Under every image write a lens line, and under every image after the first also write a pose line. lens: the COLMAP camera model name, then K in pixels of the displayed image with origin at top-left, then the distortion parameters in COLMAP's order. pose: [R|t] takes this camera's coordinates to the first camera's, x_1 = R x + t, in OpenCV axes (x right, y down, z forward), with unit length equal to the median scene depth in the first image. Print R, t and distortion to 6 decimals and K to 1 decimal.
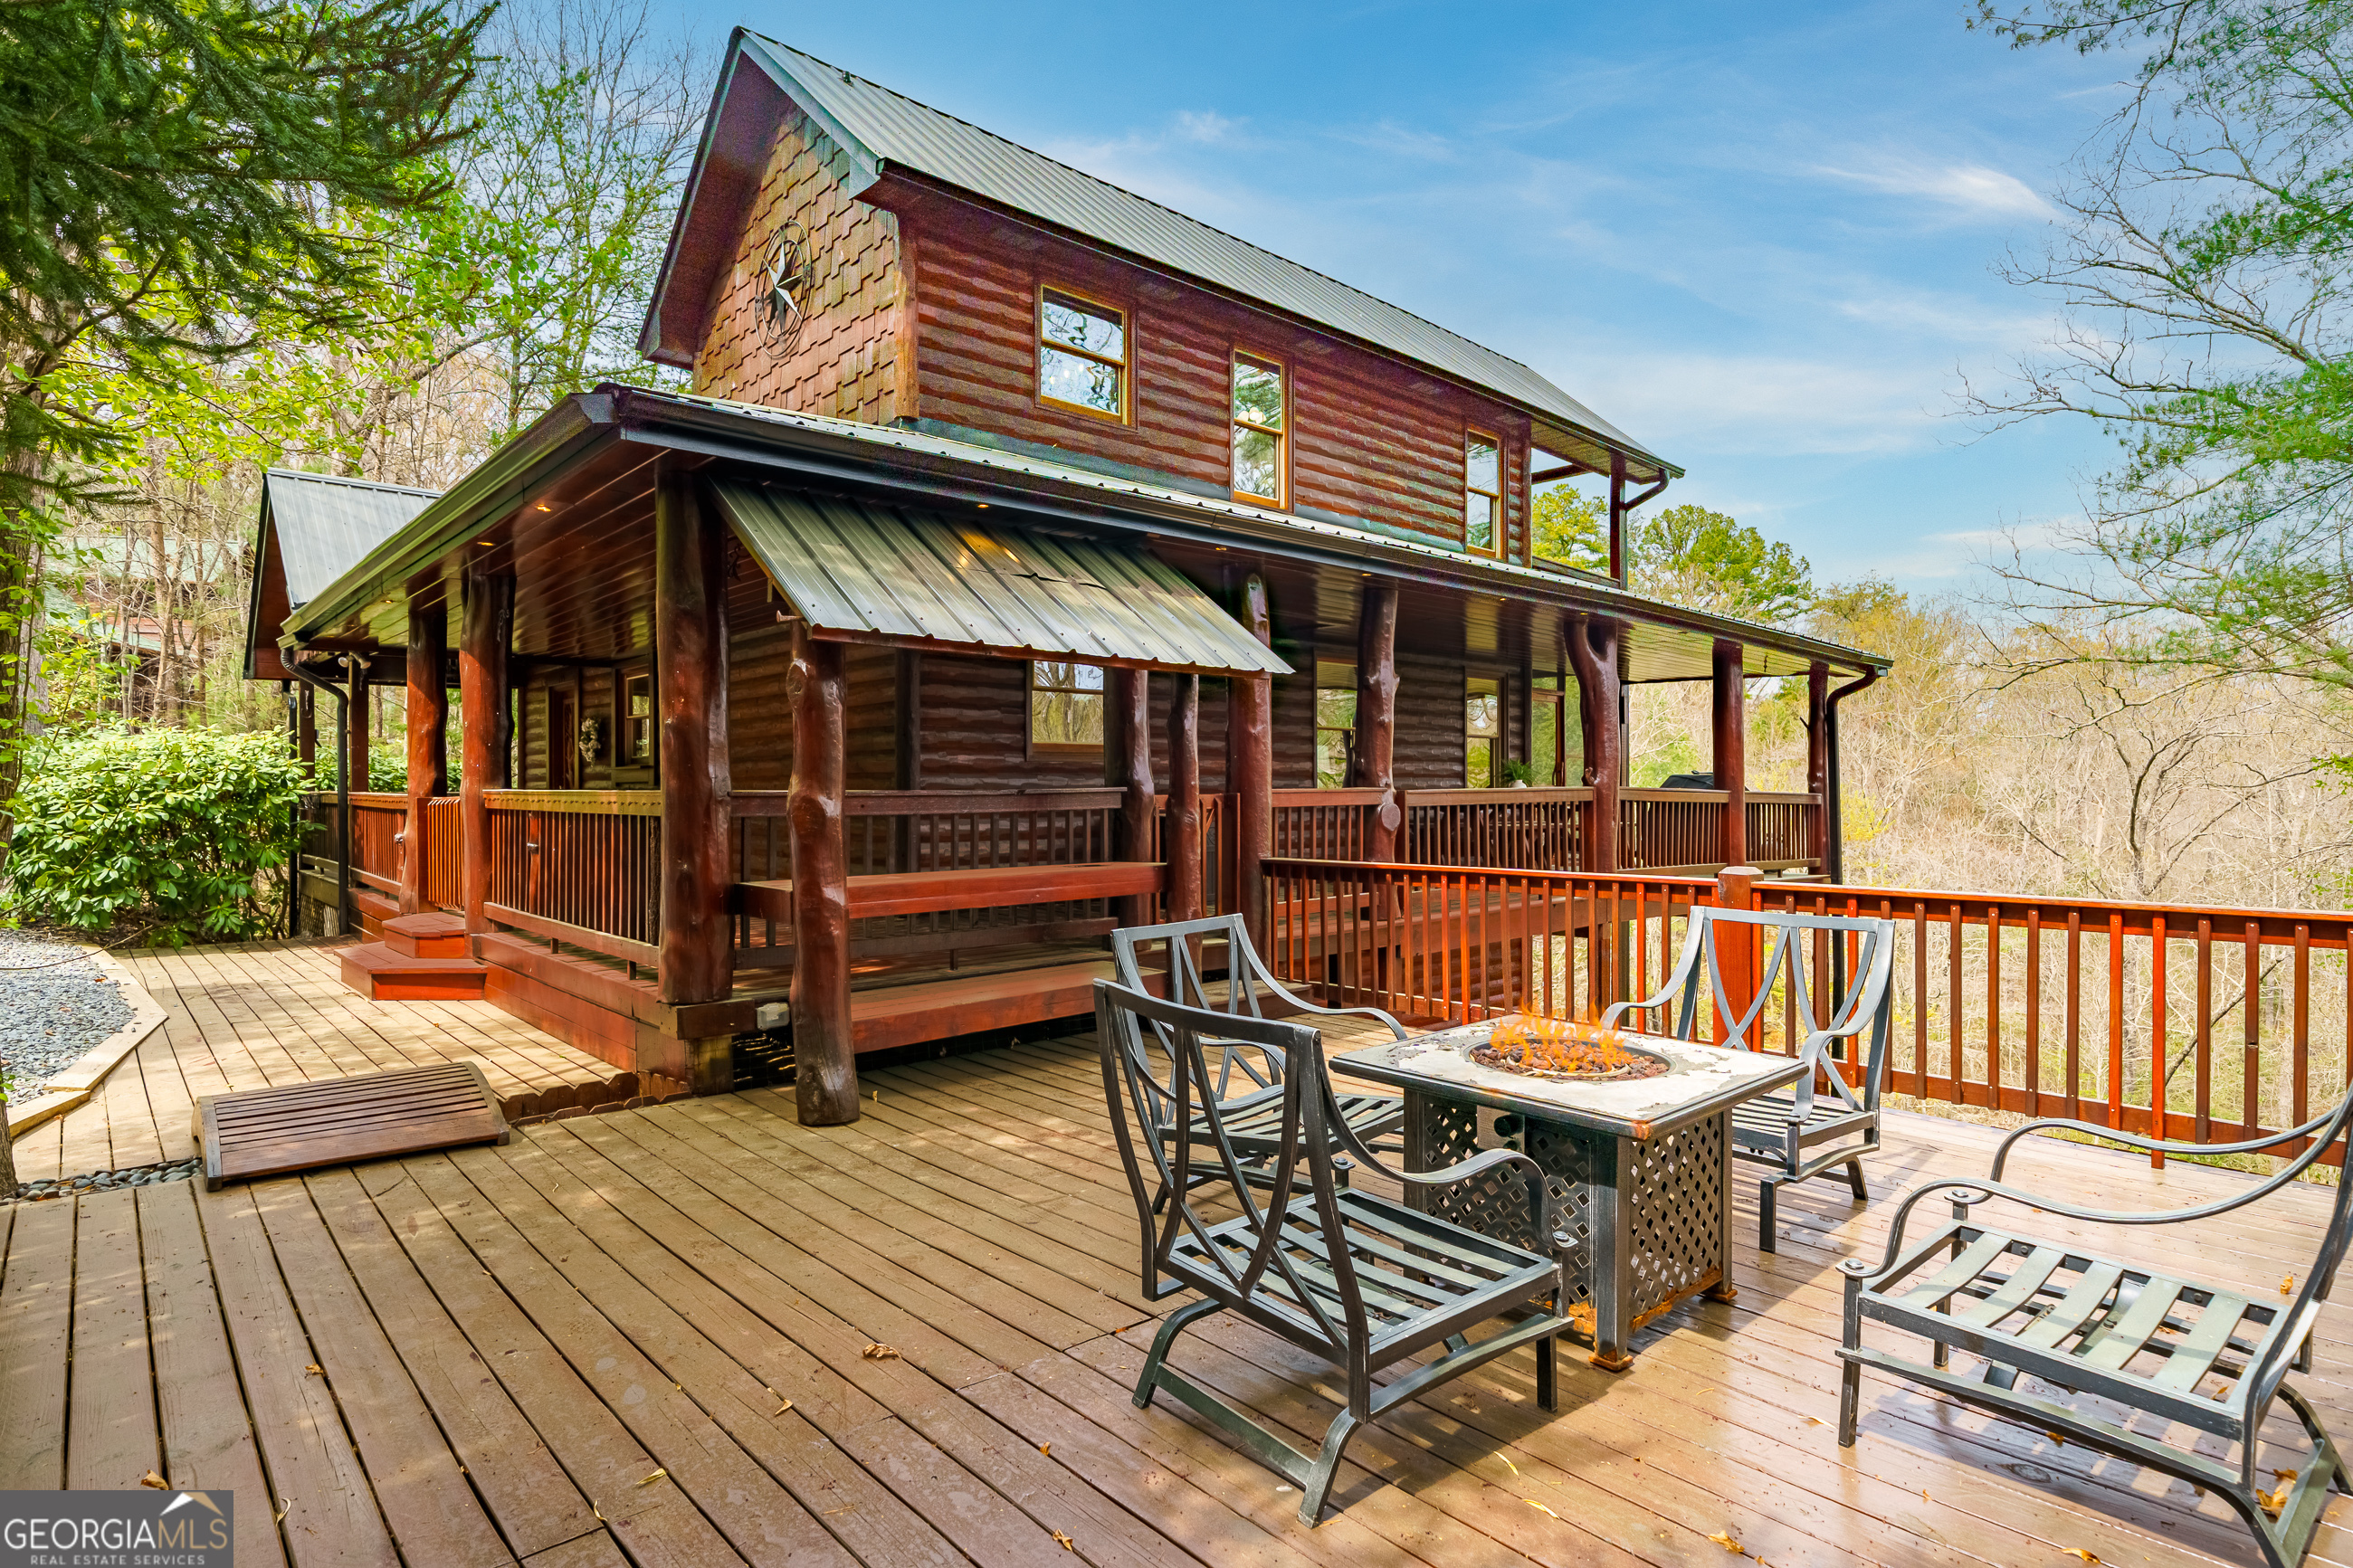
lens RADIAL K [[1232.3, 0, 1175.4], [0, 1232.3, 784.2], [0, 0, 1]] dist [0.000090, -0.000382]
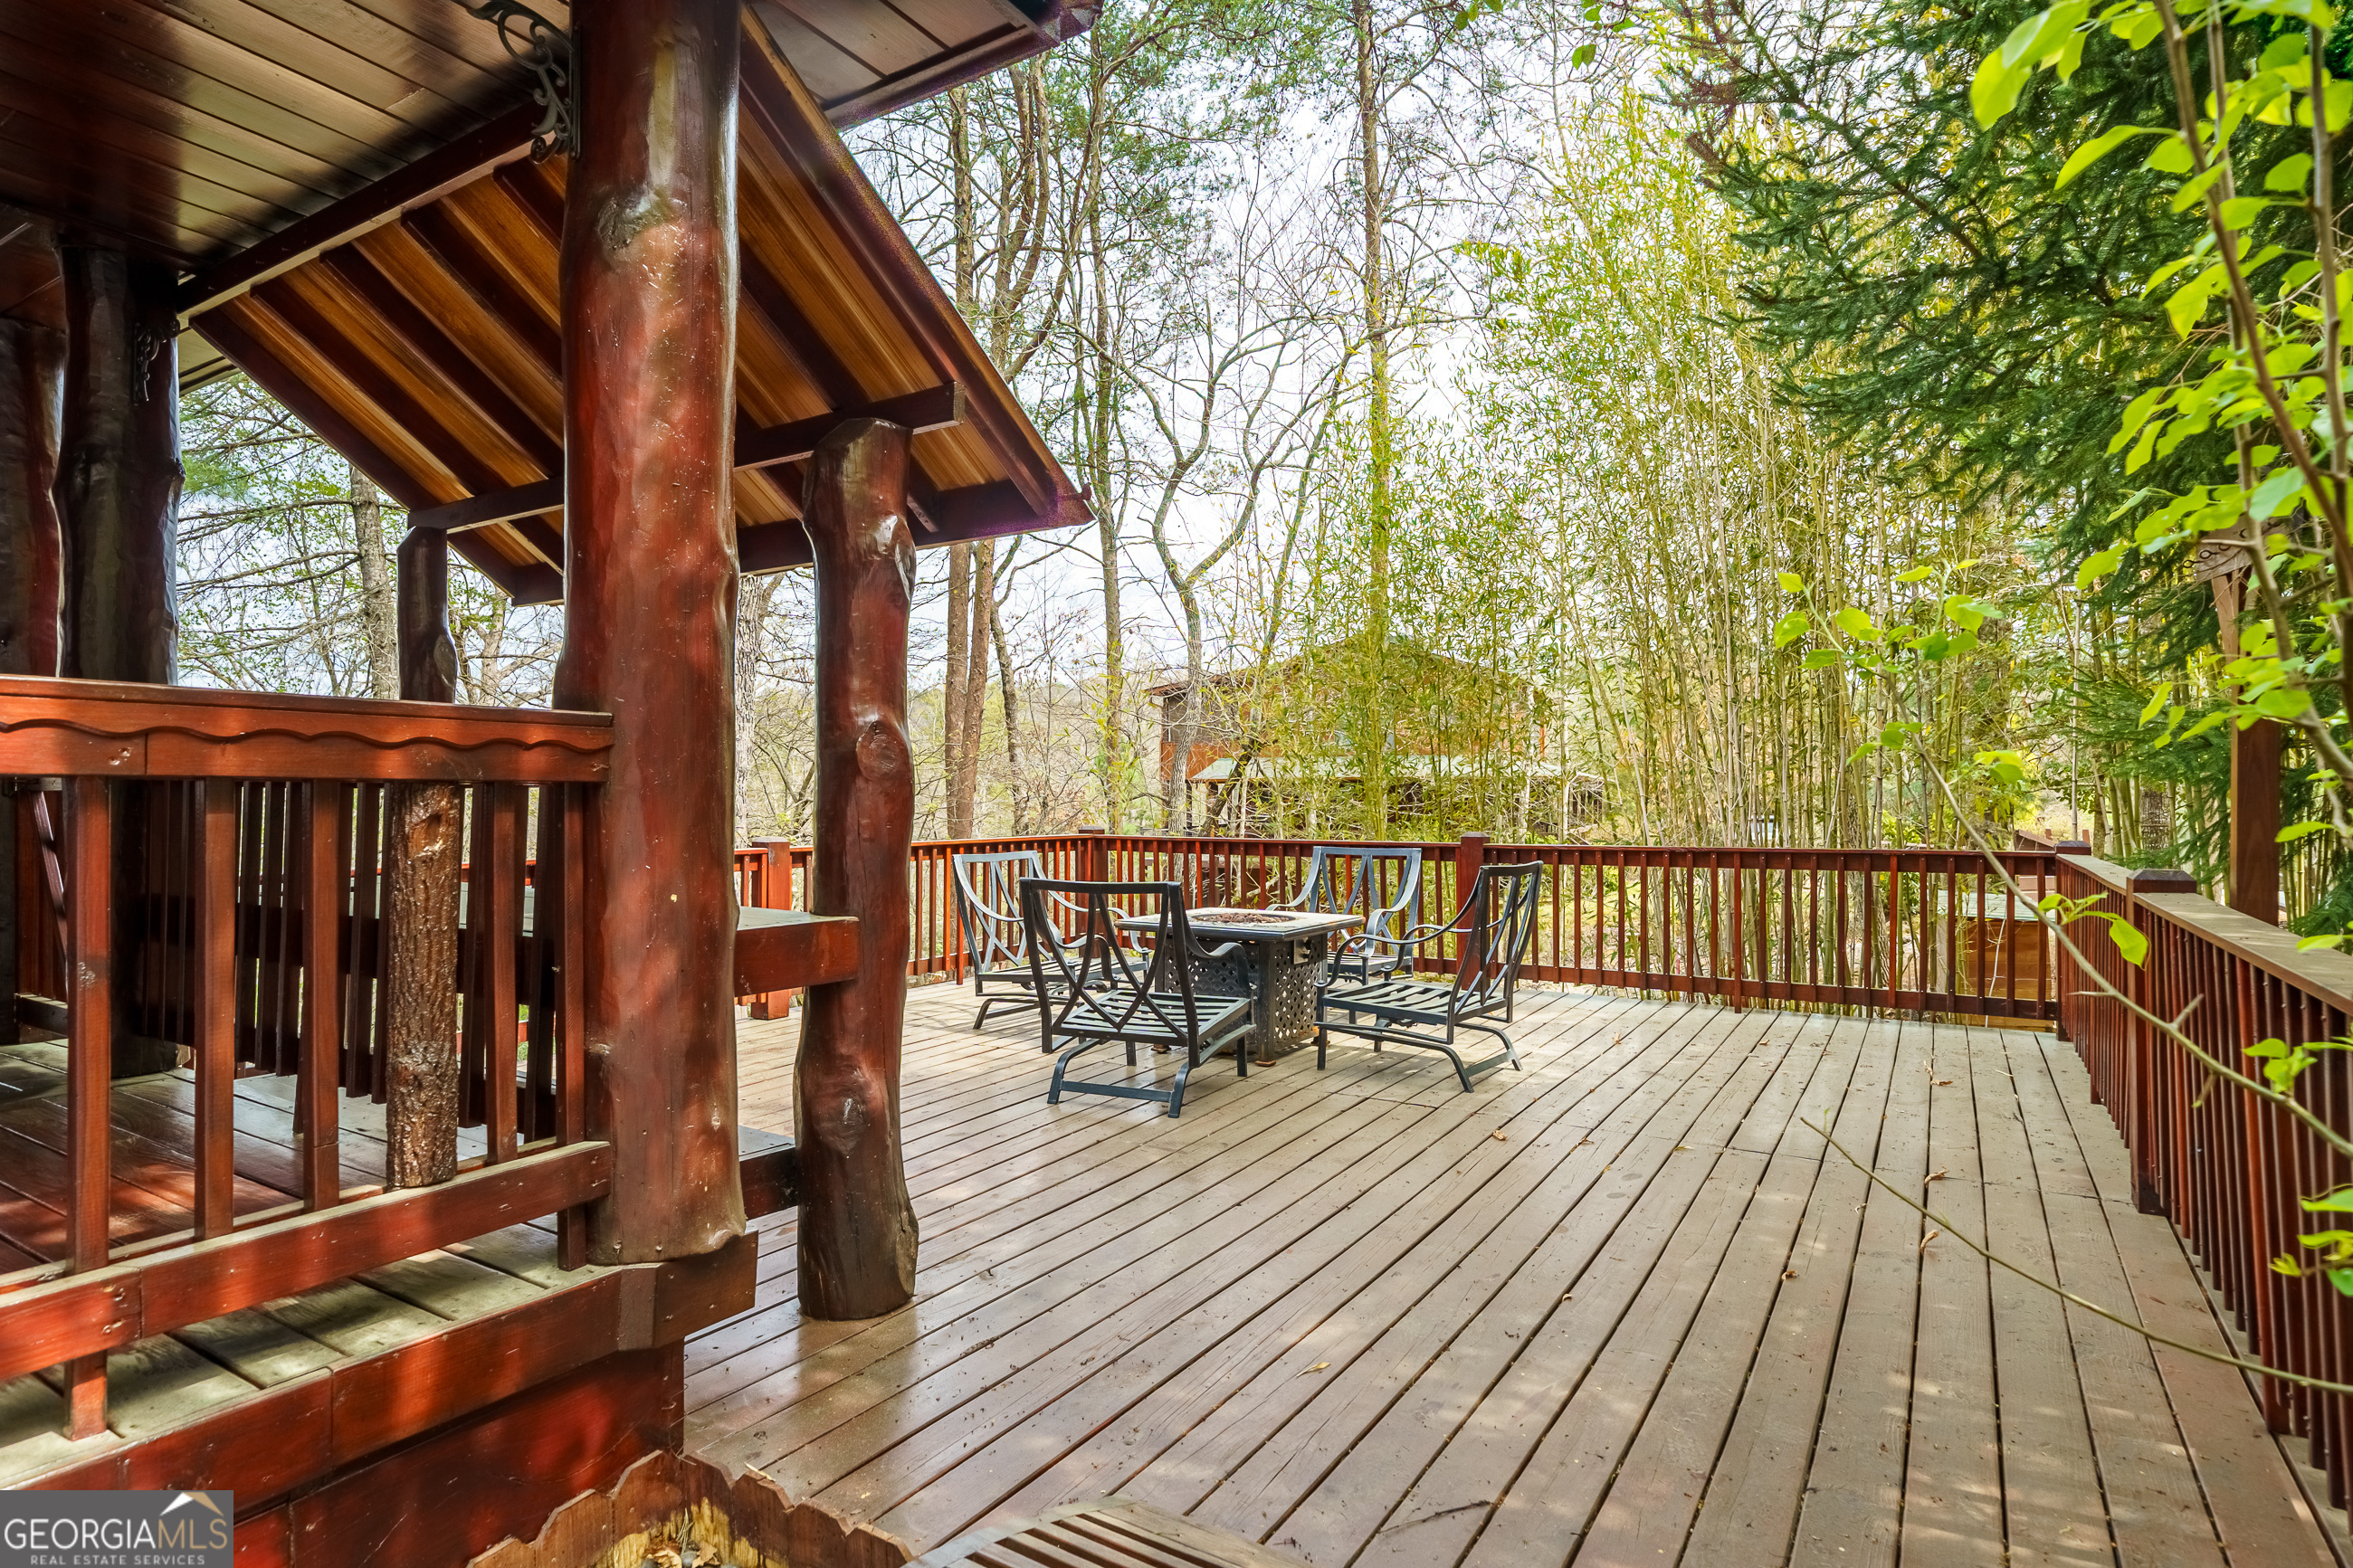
lens RADIAL K [[1232.3, 0, 1175.0], [0, 1232.3, 776.9], [0, 0, 1]] dist [0.000090, -0.000382]
pose [[-0.279291, 0.023004, 0.959931, -1.303786], [0.007340, 0.999735, -0.021823, 0.048338], [-0.960178, 0.000951, -0.279386, 1.485856]]
